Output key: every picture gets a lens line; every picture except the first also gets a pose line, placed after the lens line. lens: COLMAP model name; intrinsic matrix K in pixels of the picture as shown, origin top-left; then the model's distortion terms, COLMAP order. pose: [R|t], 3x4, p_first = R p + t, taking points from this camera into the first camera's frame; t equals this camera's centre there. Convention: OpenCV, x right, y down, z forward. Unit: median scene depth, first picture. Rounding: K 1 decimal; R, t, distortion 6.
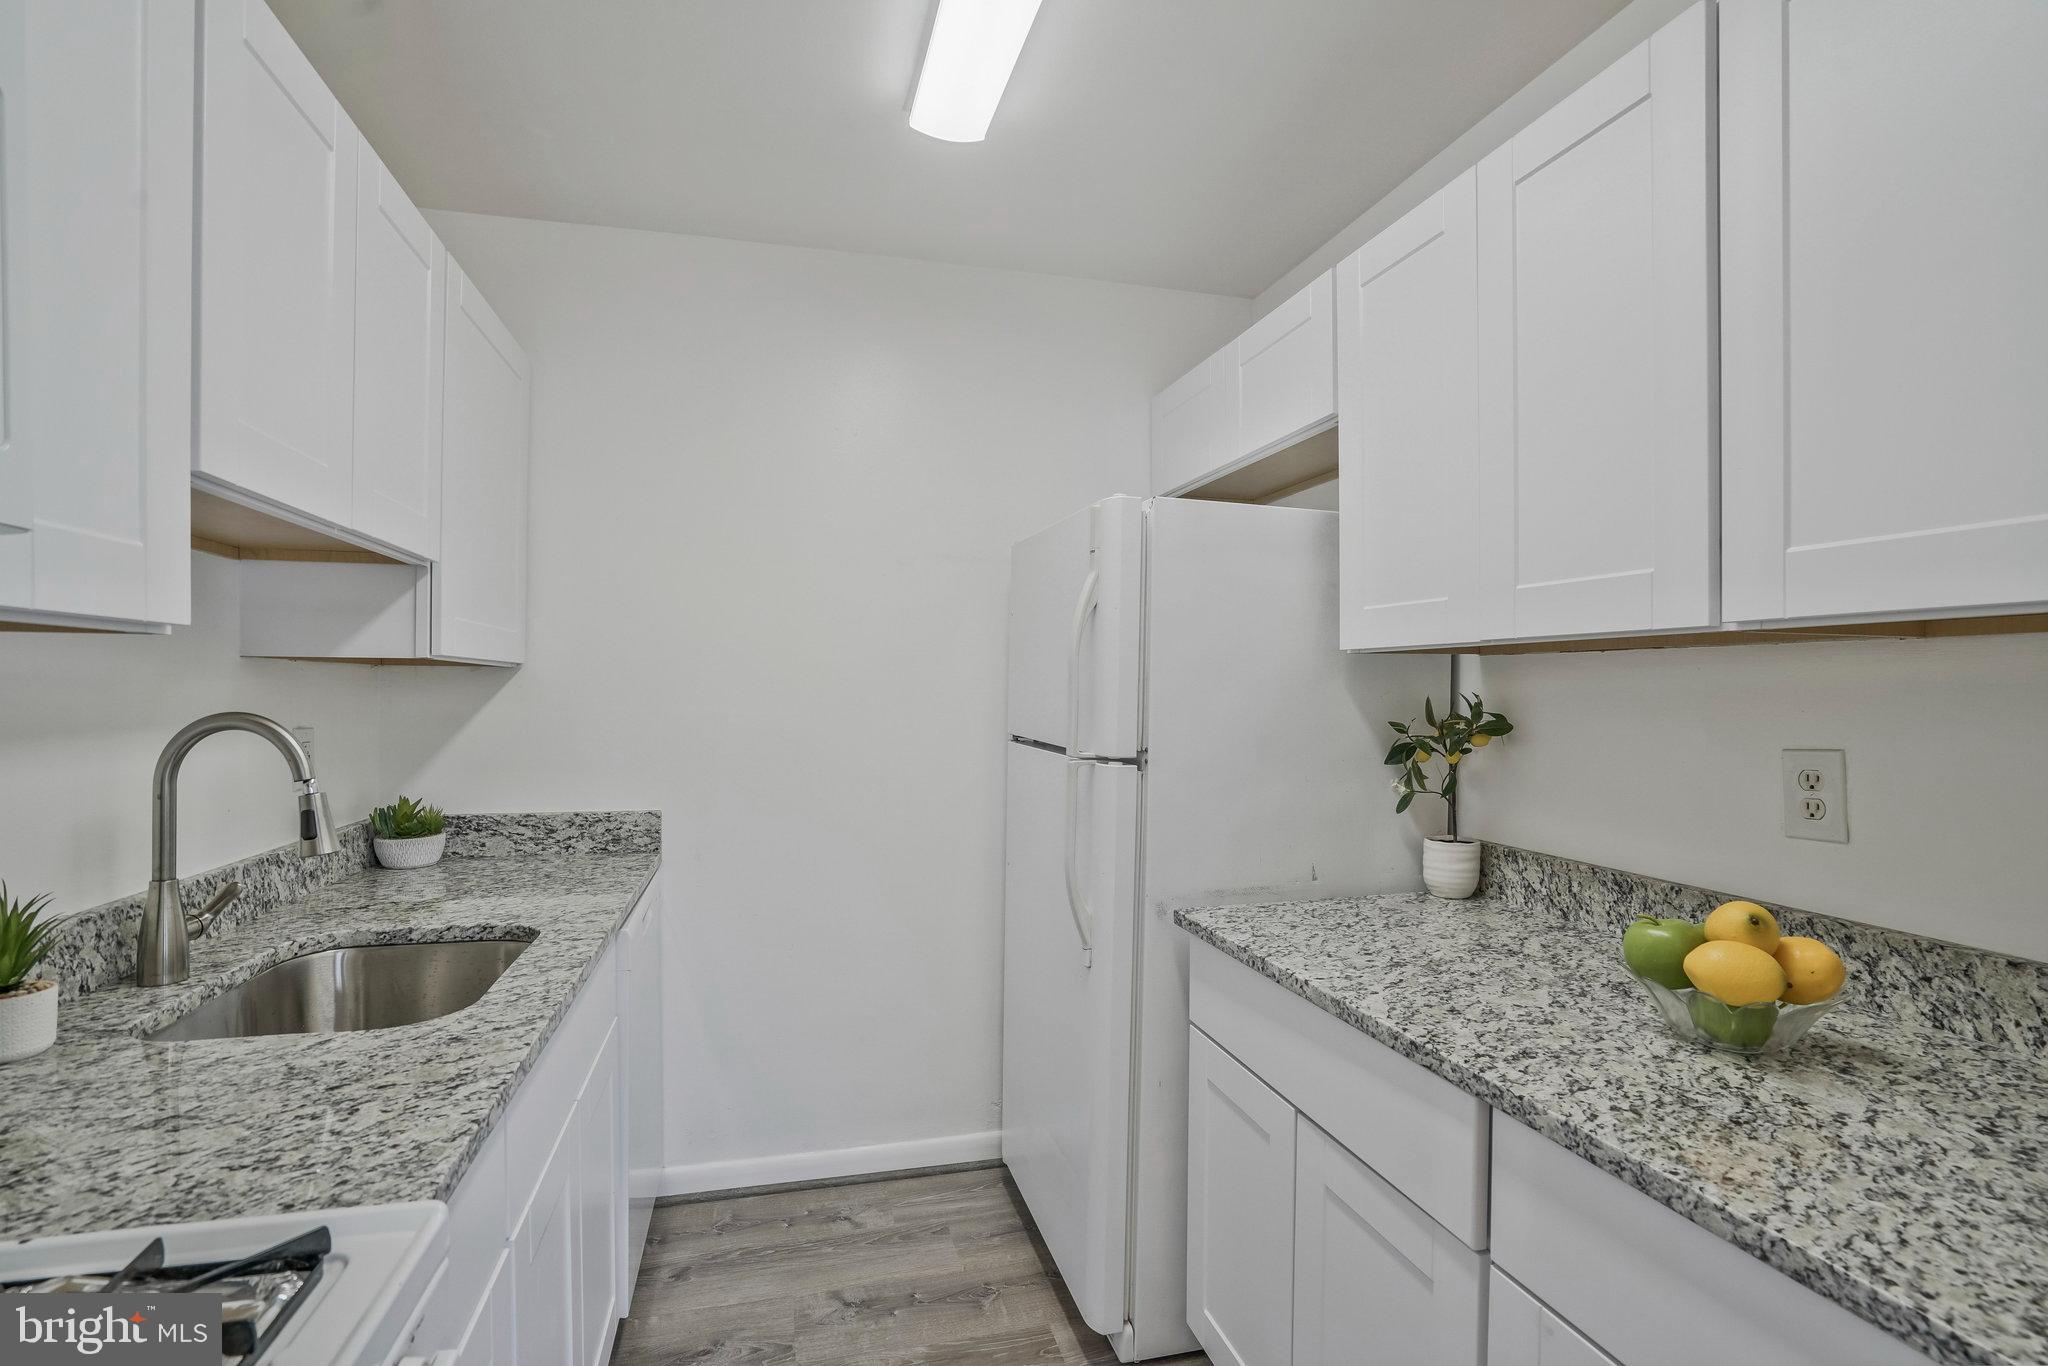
lens RADIAL K [[919.0, 0, 1006.3], [0, 919.0, 701.3], [0, 0, 1]] dist [-0.048293, 0.015550]
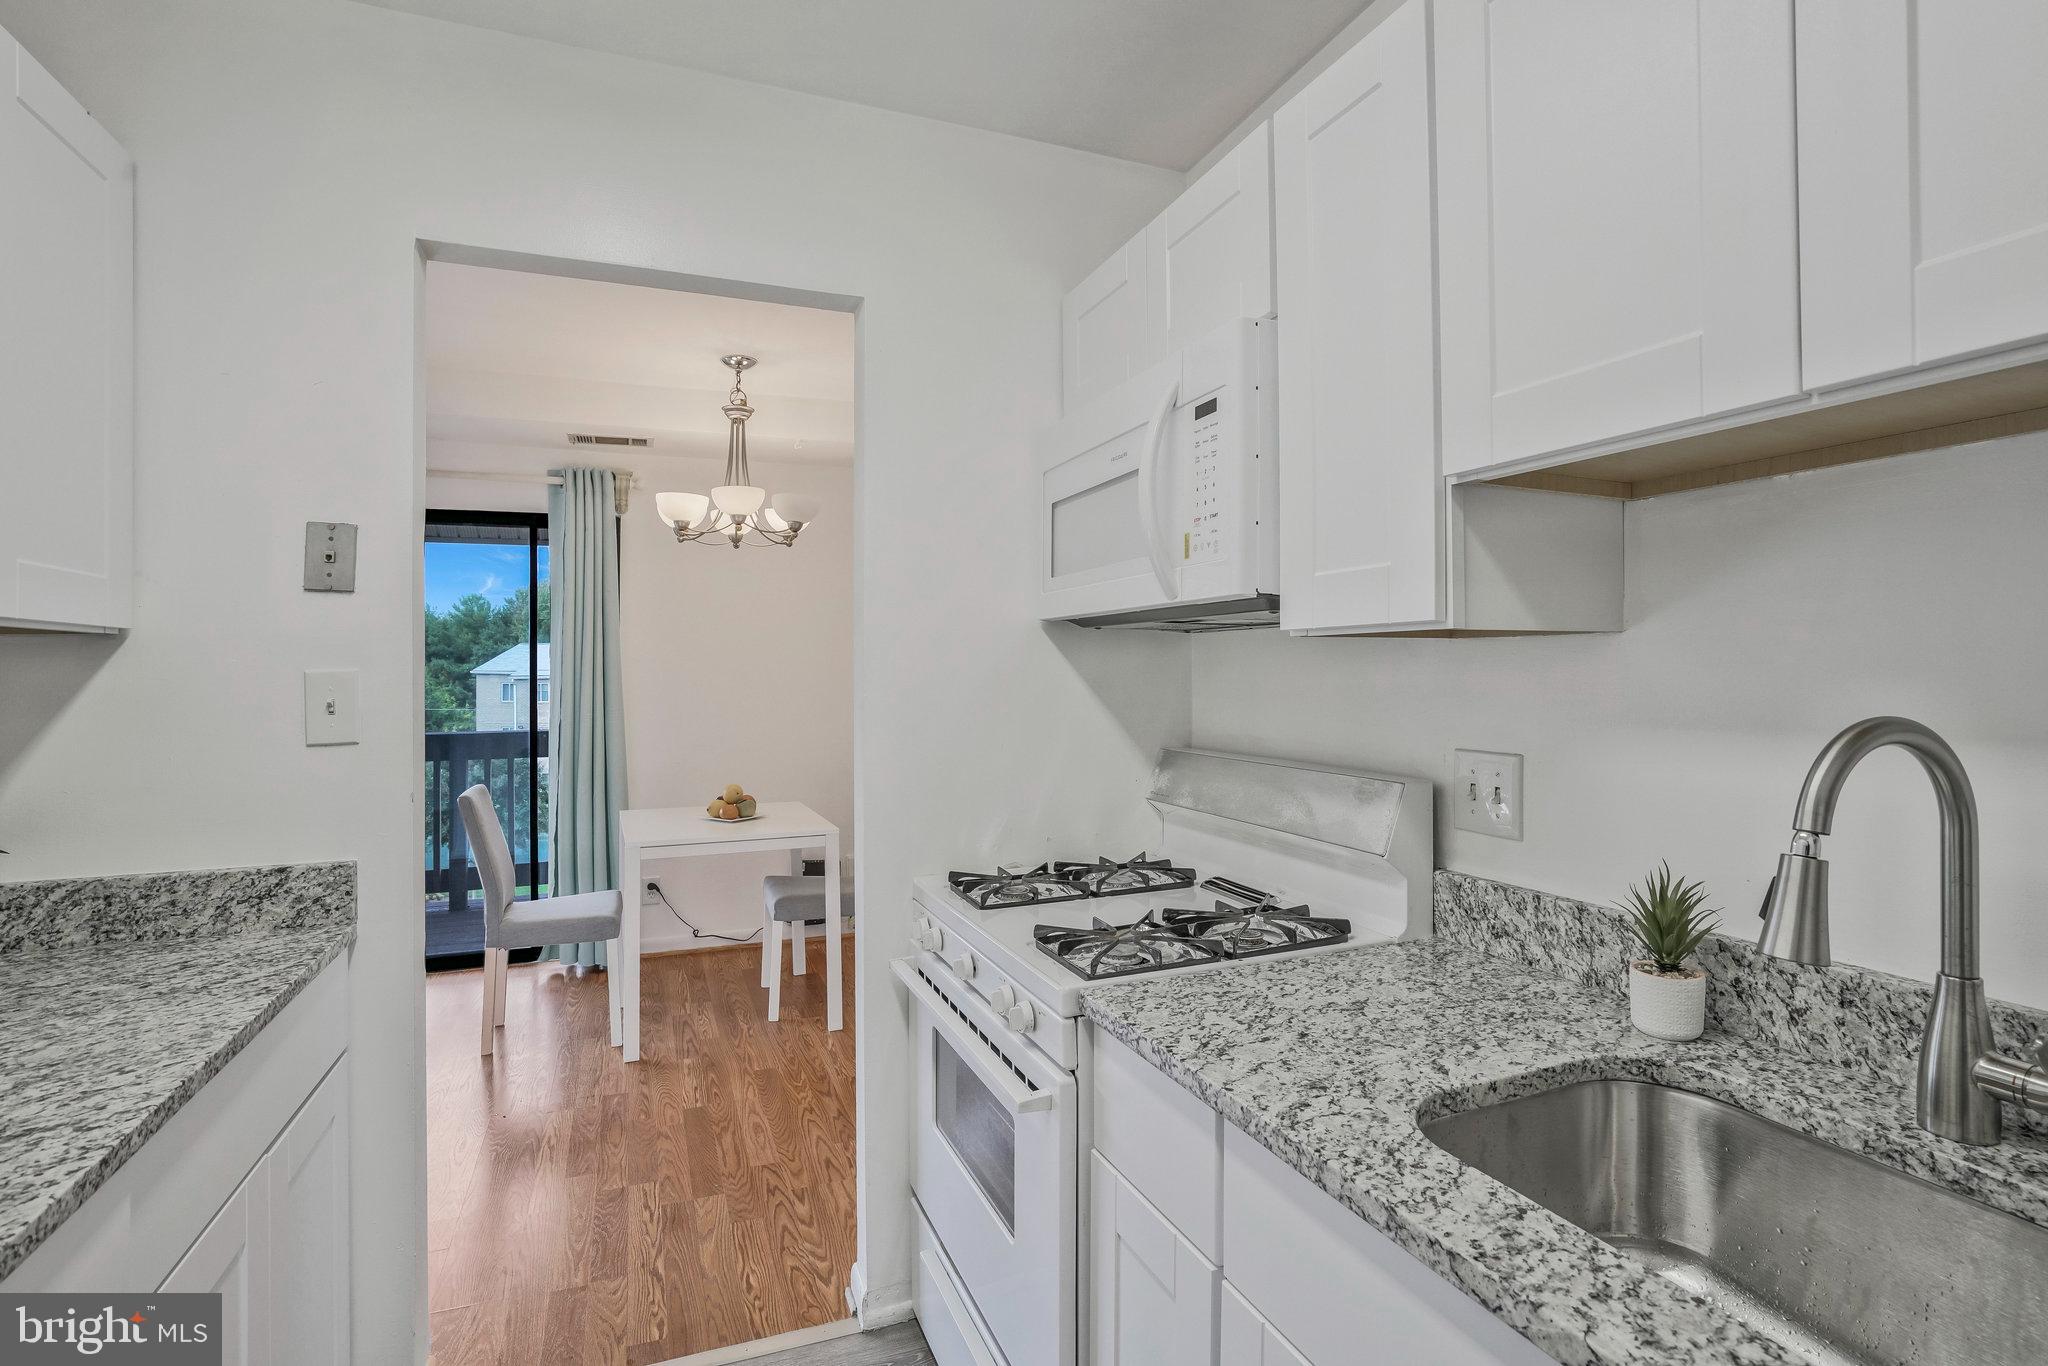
lens RADIAL K [[1001.5, 0, 934.4], [0, 1001.5, 679.6], [0, 0, 1]] dist [-0.050188, 0.000507]
pose [[-0.998825, 0.003557, -0.048339, -0.176904], [0.002585, 0.999793, 0.020163, -0.027632], [0.048401, 0.020014, -0.998627, 1.656380]]
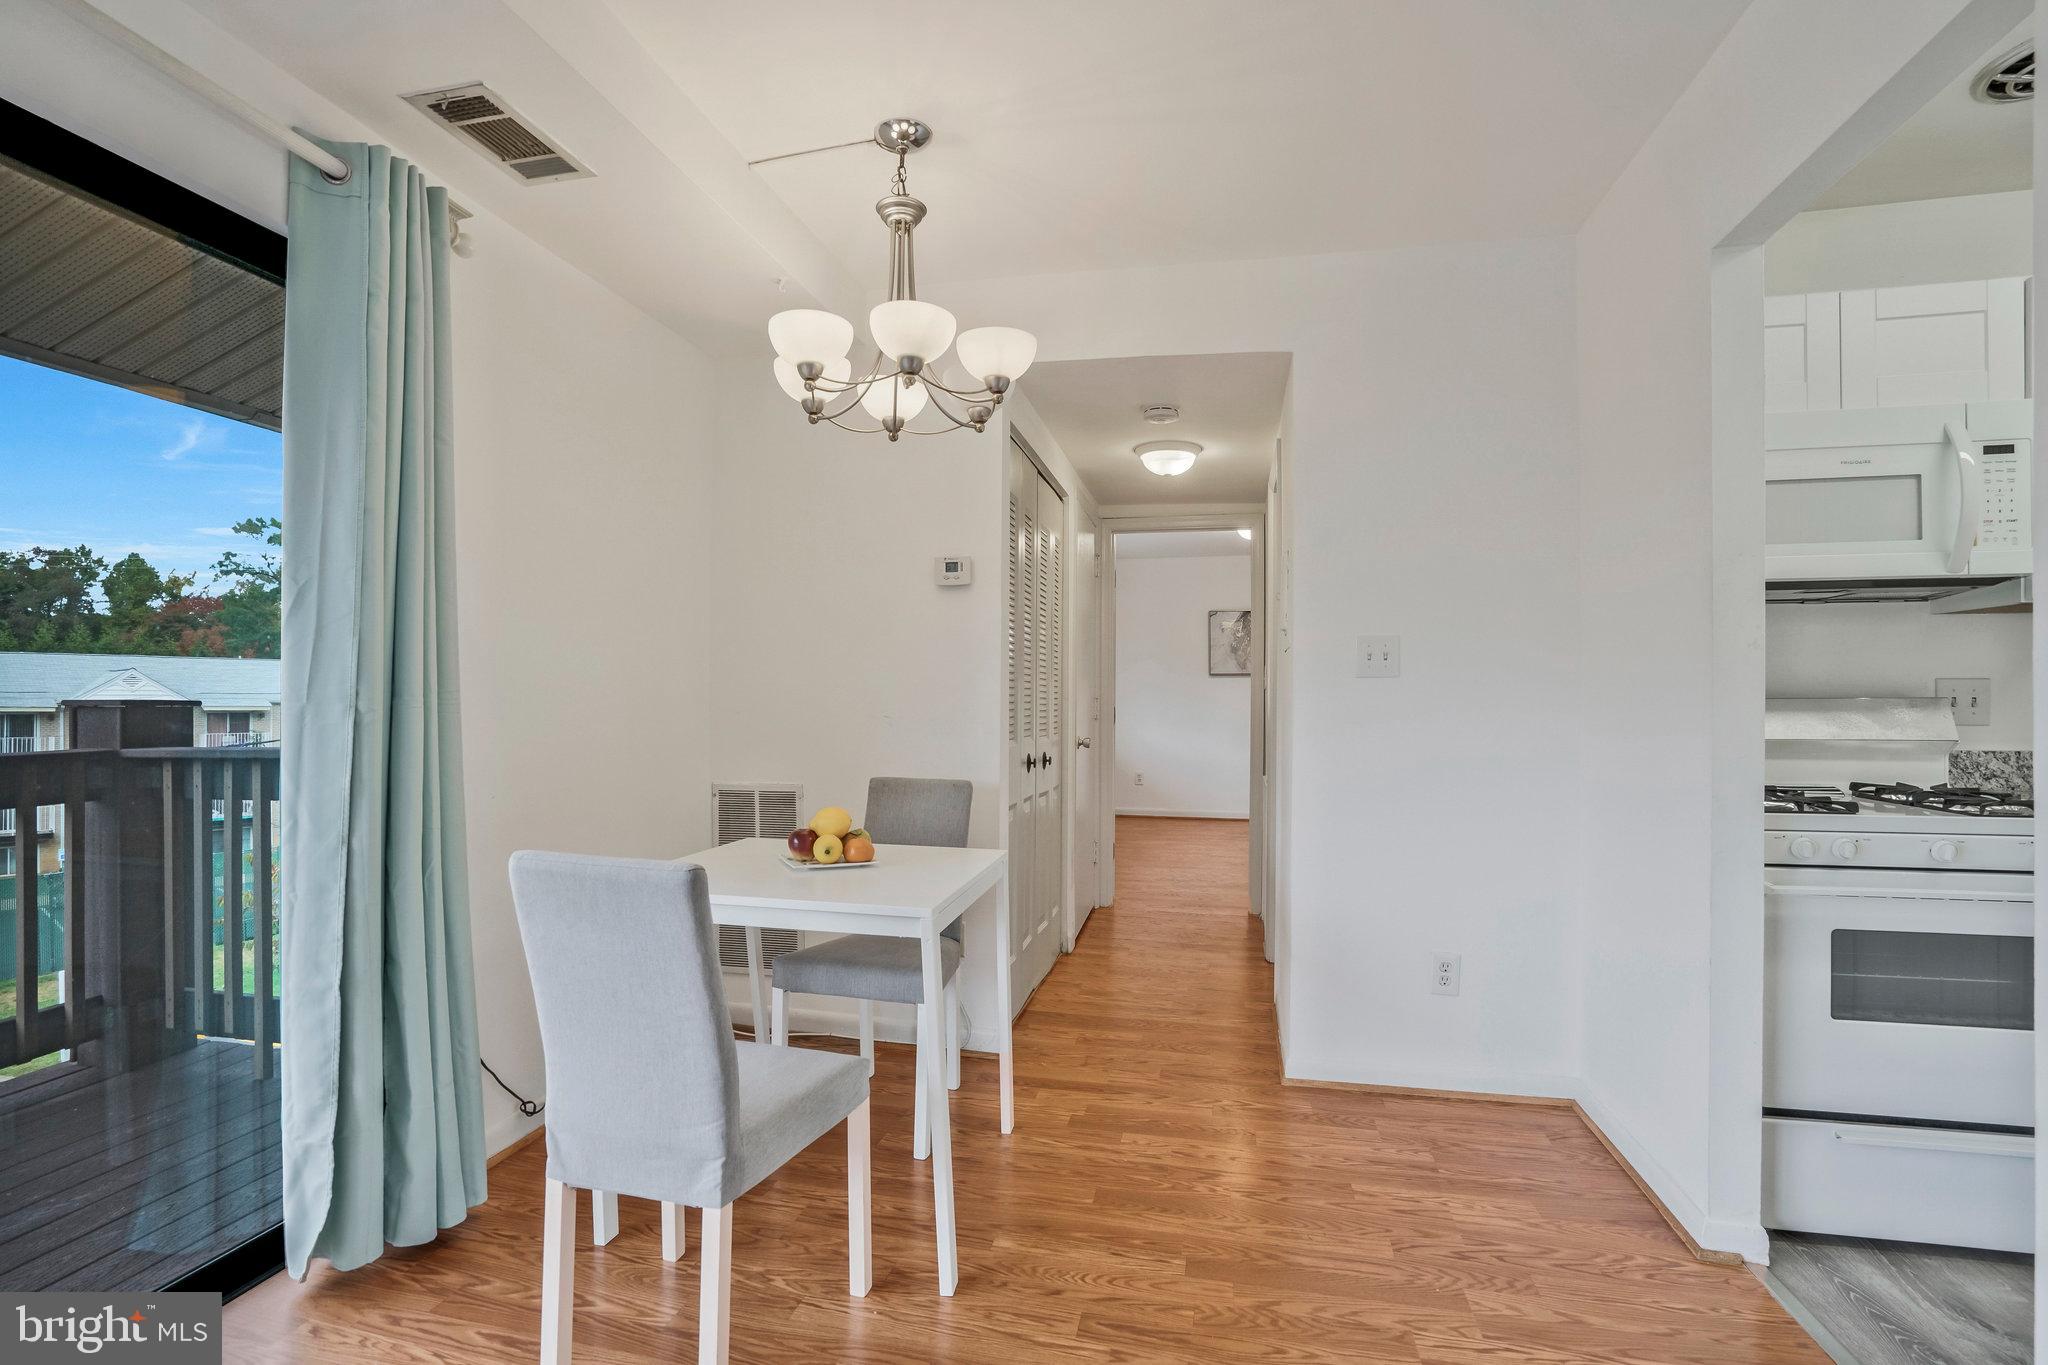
lens RADIAL K [[968.6, 0, 1016.7], [0, 968.6, 692.9], [0, 0, 1]] dist [-0.053845, 0.020655]
pose [[-0.463525, -0.006893, -0.886057, 1.803879], [-0.014011, 0.999902, -0.000449, 0.144349], [0.885973, 0.012207, -0.463576, -0.345965]]
